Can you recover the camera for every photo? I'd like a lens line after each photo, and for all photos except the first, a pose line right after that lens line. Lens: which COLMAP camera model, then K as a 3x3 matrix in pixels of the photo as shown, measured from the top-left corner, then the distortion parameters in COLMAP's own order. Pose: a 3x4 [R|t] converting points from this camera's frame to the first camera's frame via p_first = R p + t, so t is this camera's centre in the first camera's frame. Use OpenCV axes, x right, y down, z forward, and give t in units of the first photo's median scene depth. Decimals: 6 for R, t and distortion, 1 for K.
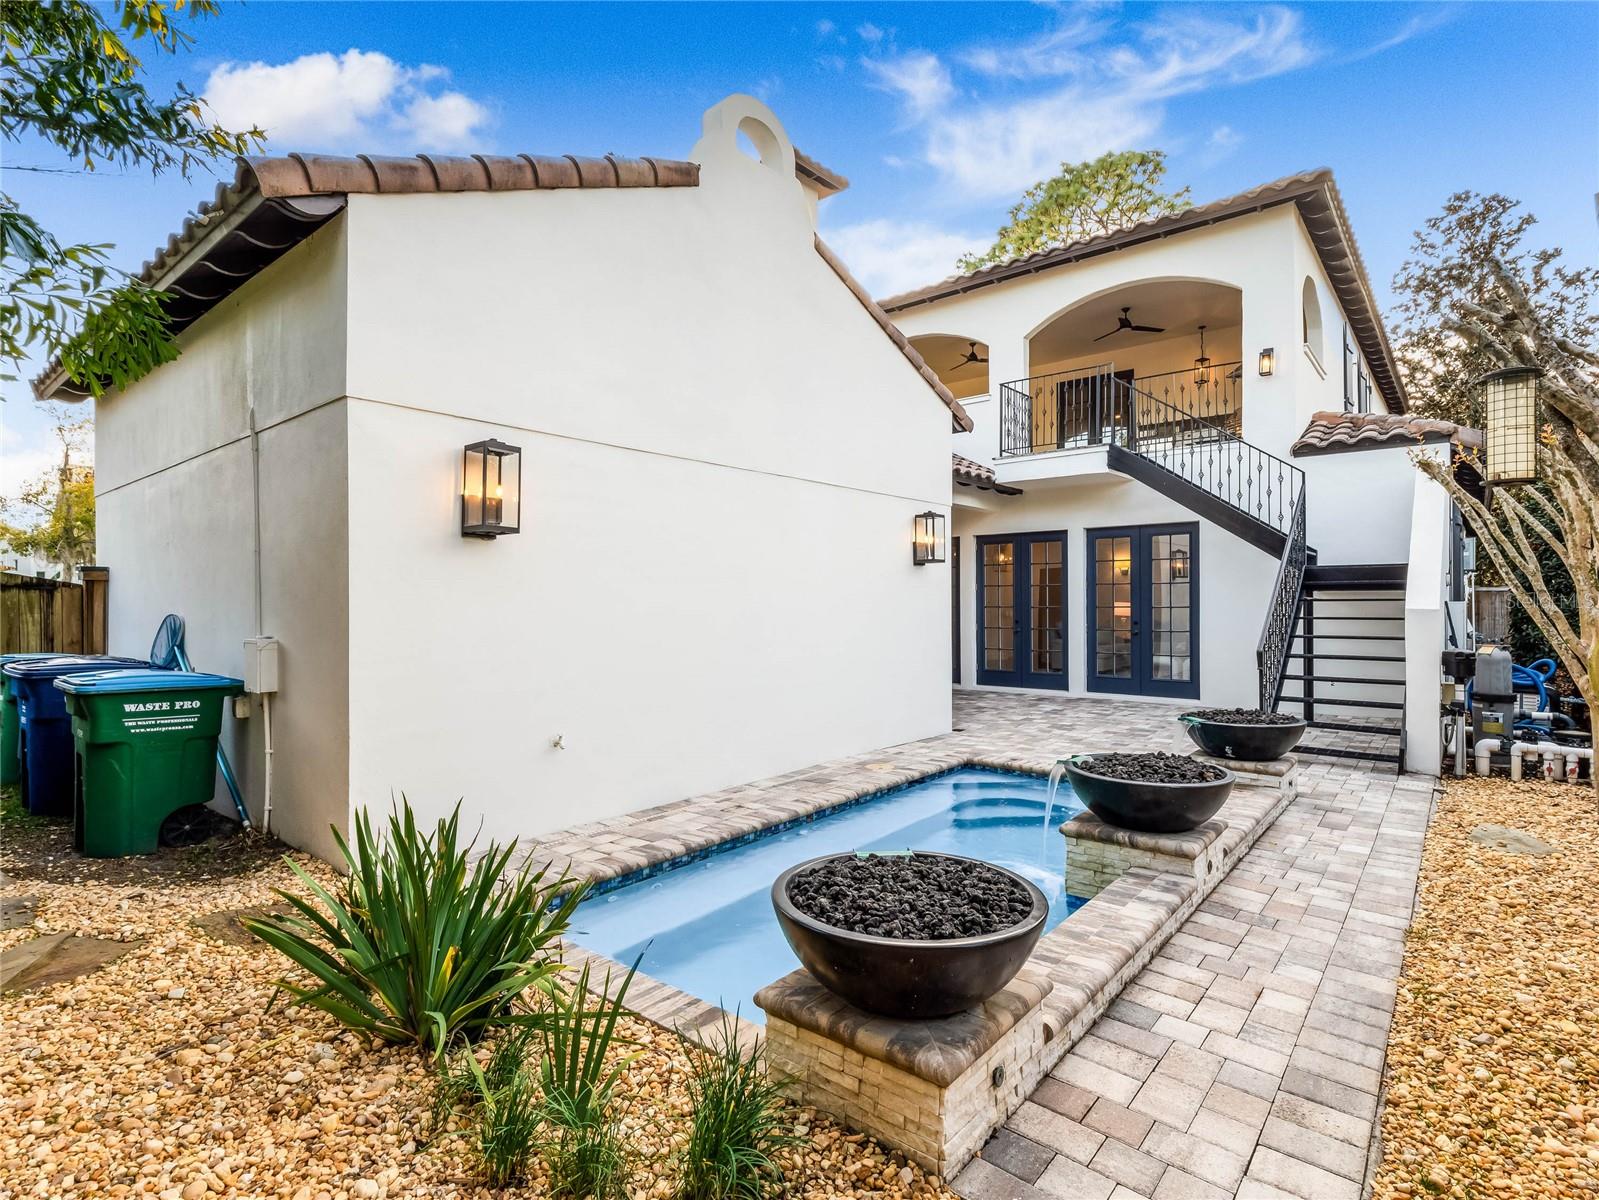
lens RADIAL K [[824.4, 0, 799.5], [0, 824.4, 600.0], [0, 0, 1]] dist [-0.000446, -0.000231]
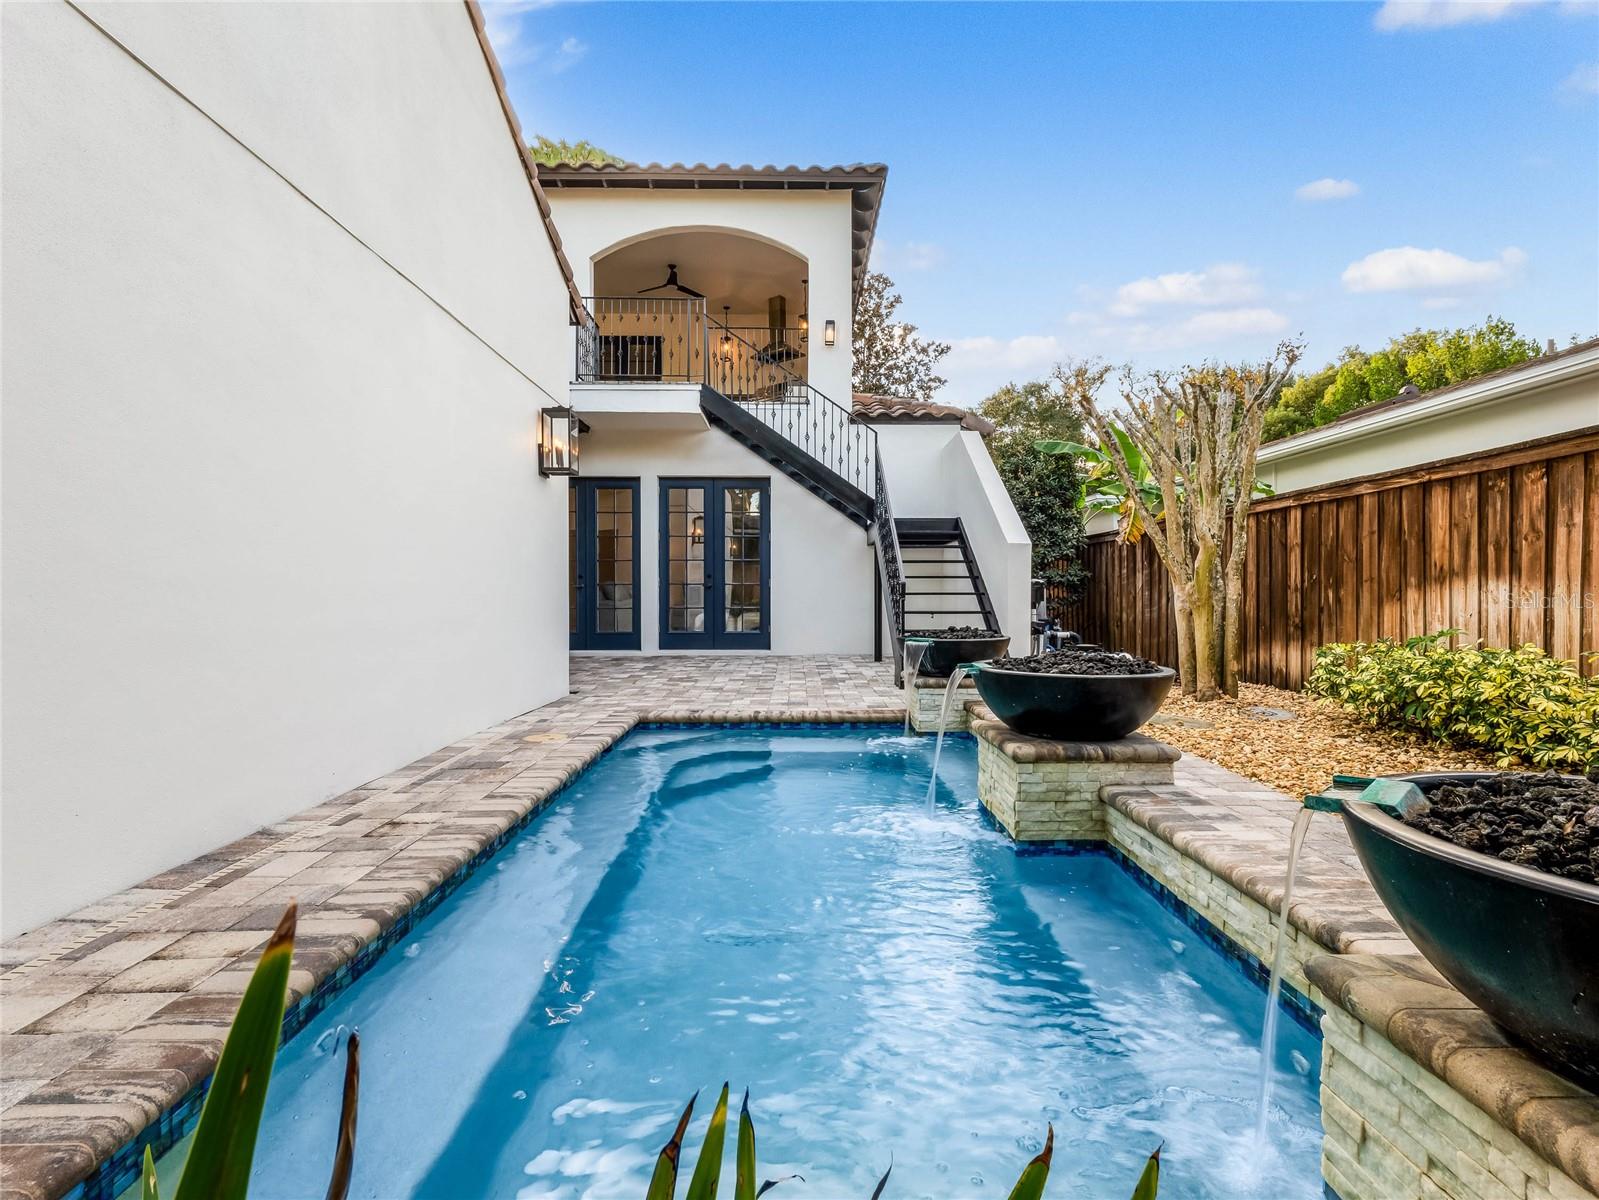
lens RADIAL K [[764.2, 0, 800.4], [0, 764.2, 609.7], [0, 0, 1]] dist [-0.001113, -0.001267]
pose [[0.754959, -0.006656, 0.655738, -0.116344], [-0.003747, 0.999888, 0.014463, 0.057823], [-0.655761, -0.013376, 0.754850, 0.254826]]
